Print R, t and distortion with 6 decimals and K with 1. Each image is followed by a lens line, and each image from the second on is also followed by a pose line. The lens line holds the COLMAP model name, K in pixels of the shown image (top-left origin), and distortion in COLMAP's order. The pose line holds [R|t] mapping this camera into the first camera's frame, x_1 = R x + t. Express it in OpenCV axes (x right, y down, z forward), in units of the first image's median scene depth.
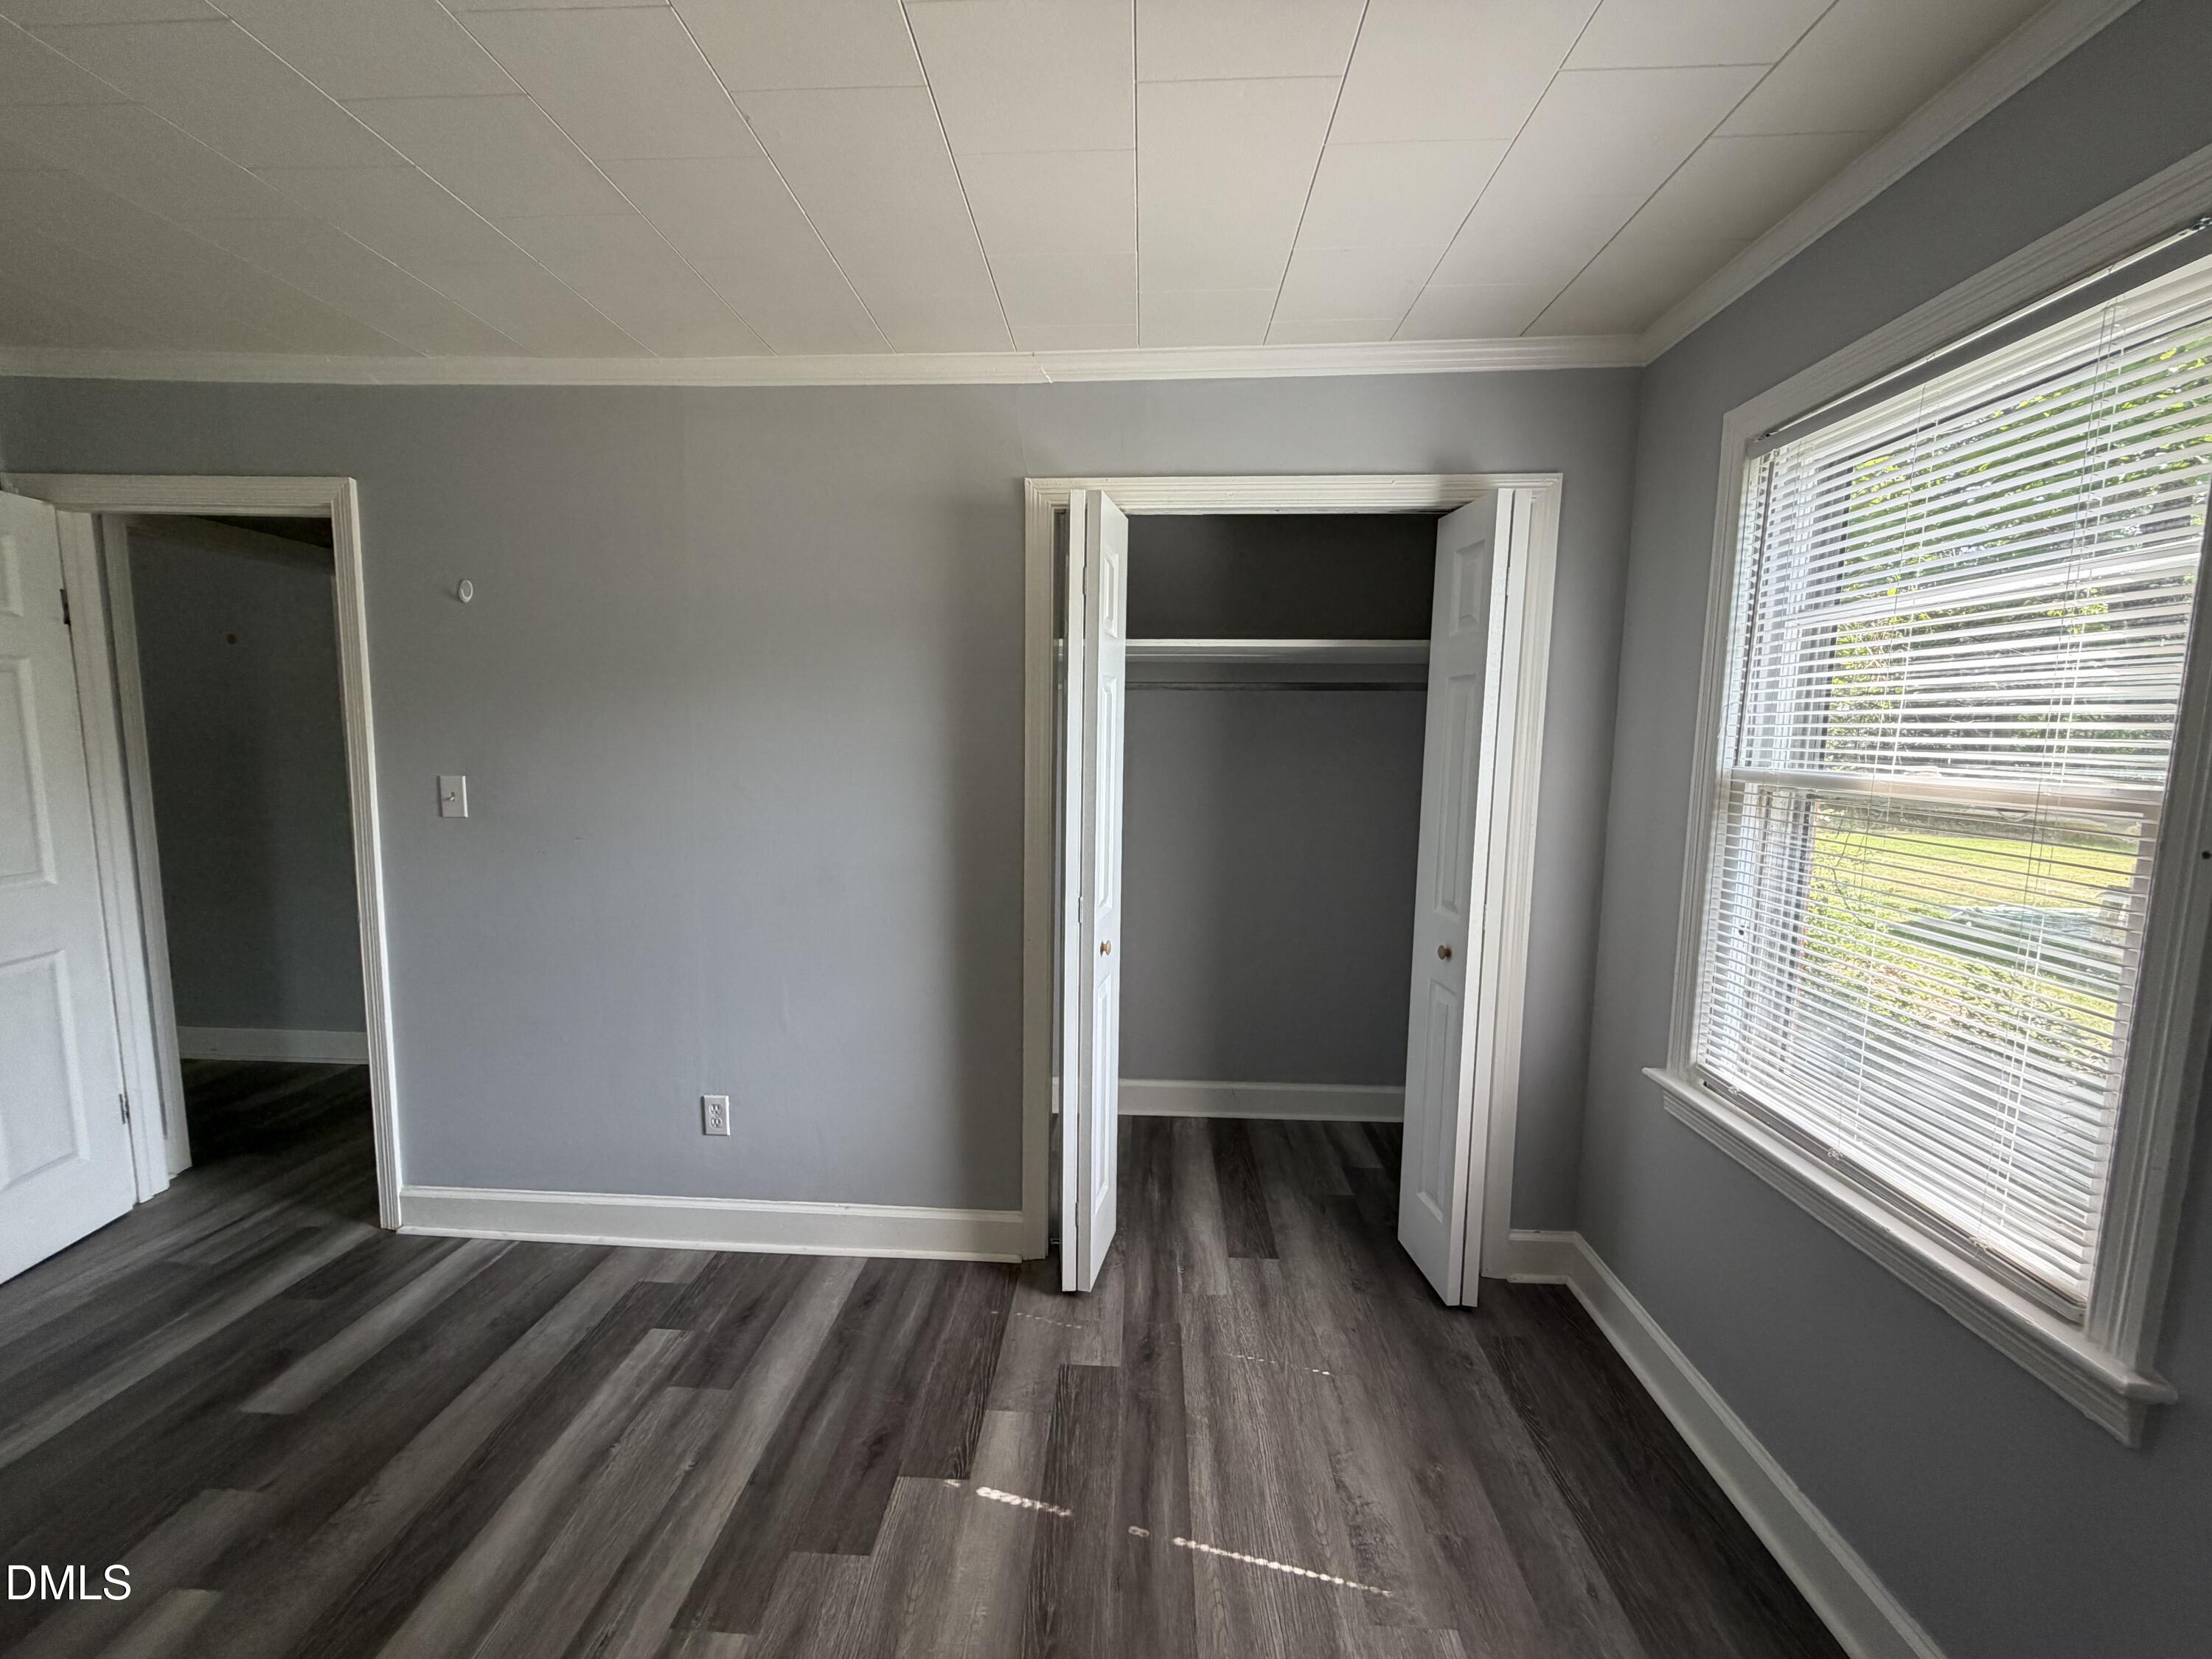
lens RADIAL K [[882.4, 0, 1096.5], [0, 882.4, 829.8], [0, 0, 1]] dist [0.003712, 0.000228]
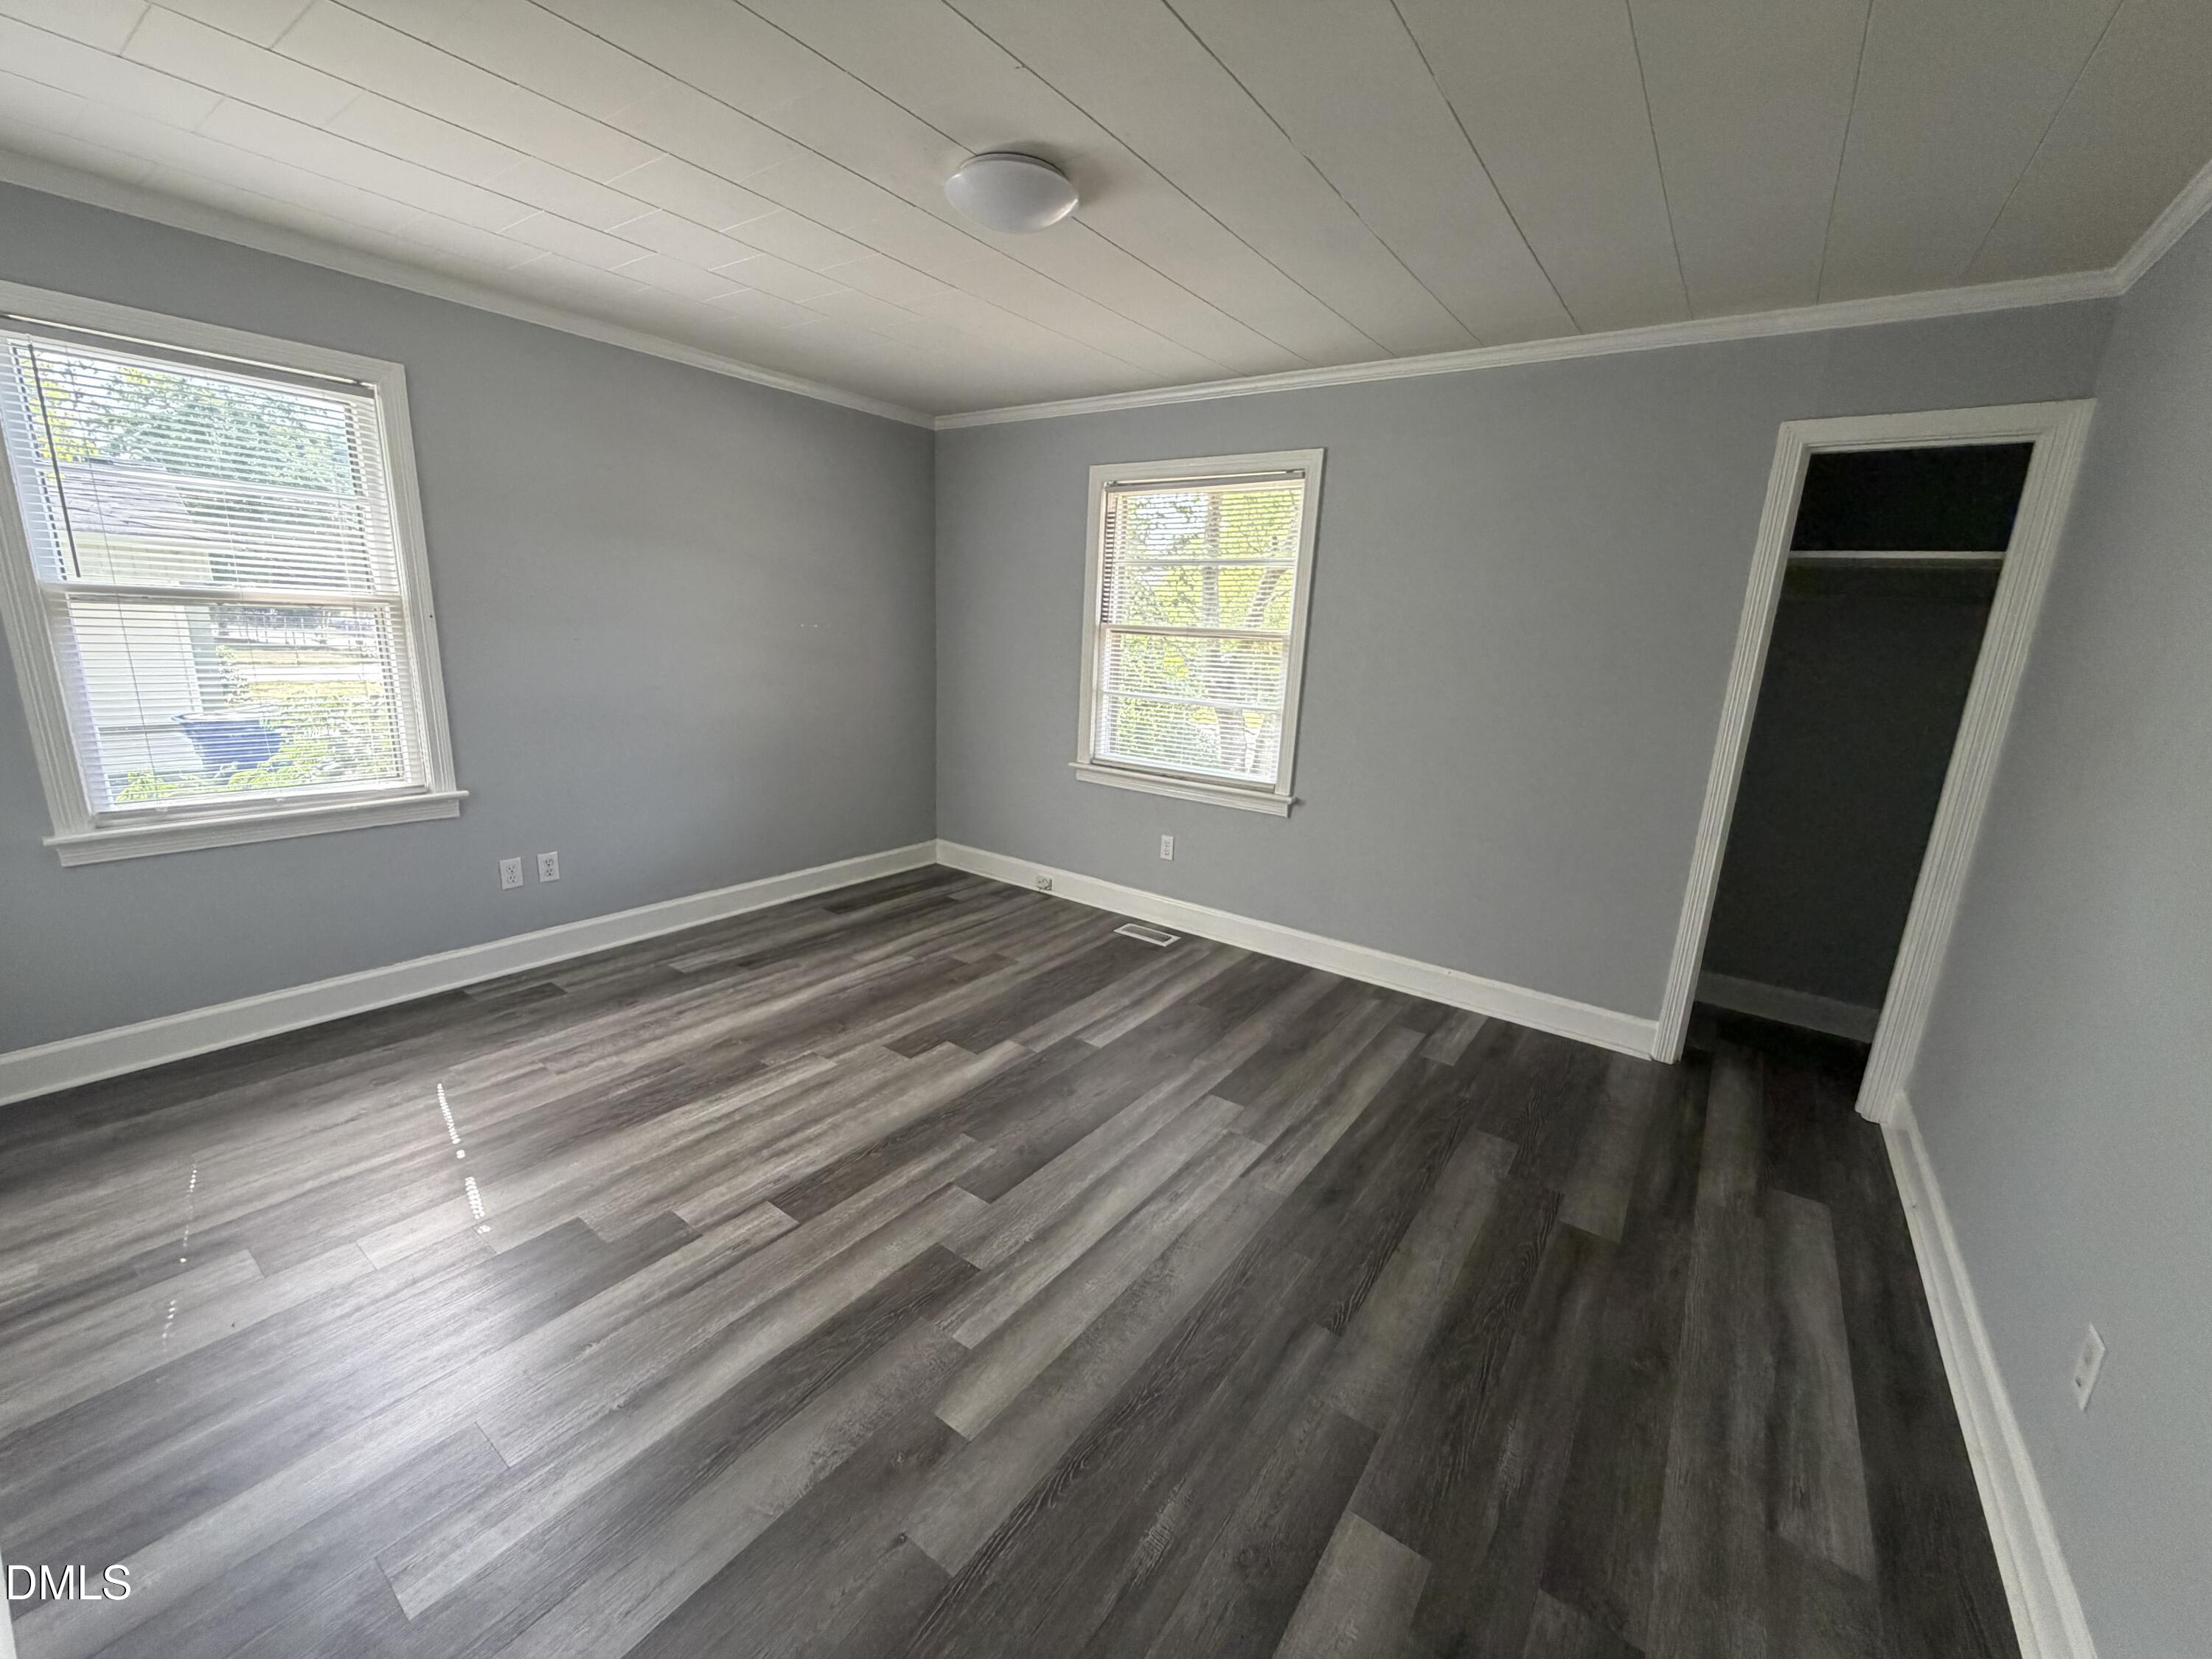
lens RADIAL K [[882.4, 0, 1106.0], [0, 882.4, 830.3], [0, 0, 1]] dist [0.003712, 0.000228]
pose [[-0.843256, -0.165007, 0.511559, -1.521911], [0.010163, 0.946650, 0.322102, -0.151916], [-0.537417, 0.276813, -0.796591, 1.483492]]
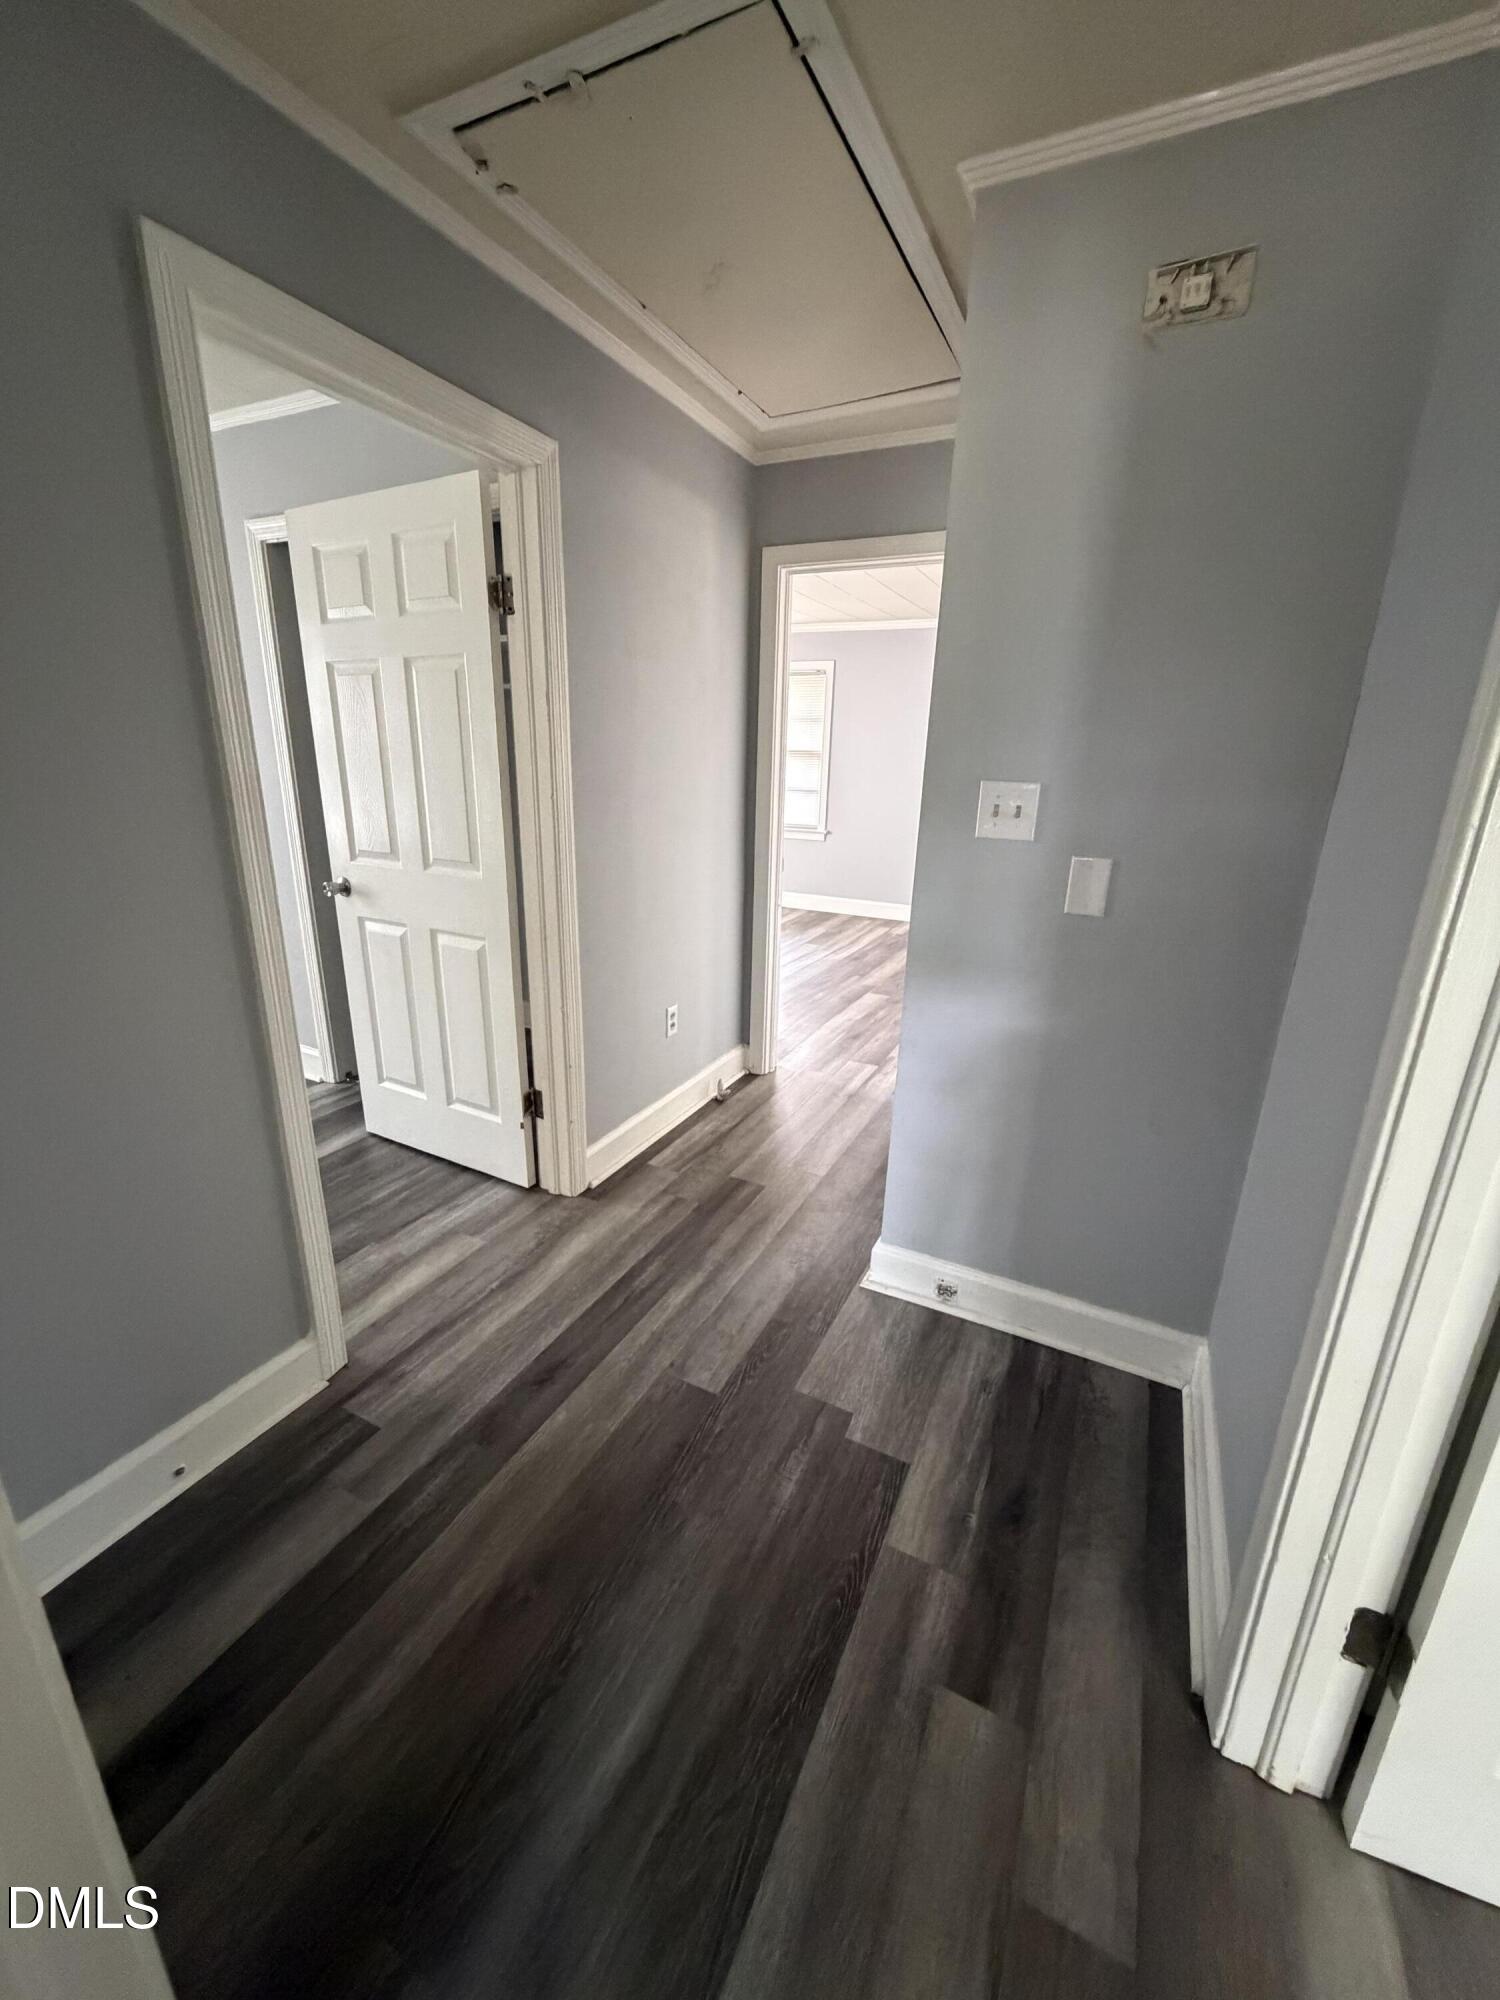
lens RADIAL K [[797.9, 0, 745.4], [0, 797.9, 997.1], [0, 0, 1]] dist [0.003712, 0.000228]
pose [[-0.919473, -0.142100, 0.366574, -2.077963], [0.014837, 0.919191, 0.393533, -0.377361], [-0.392873, 0.367282, -0.843063, 3.611667]]
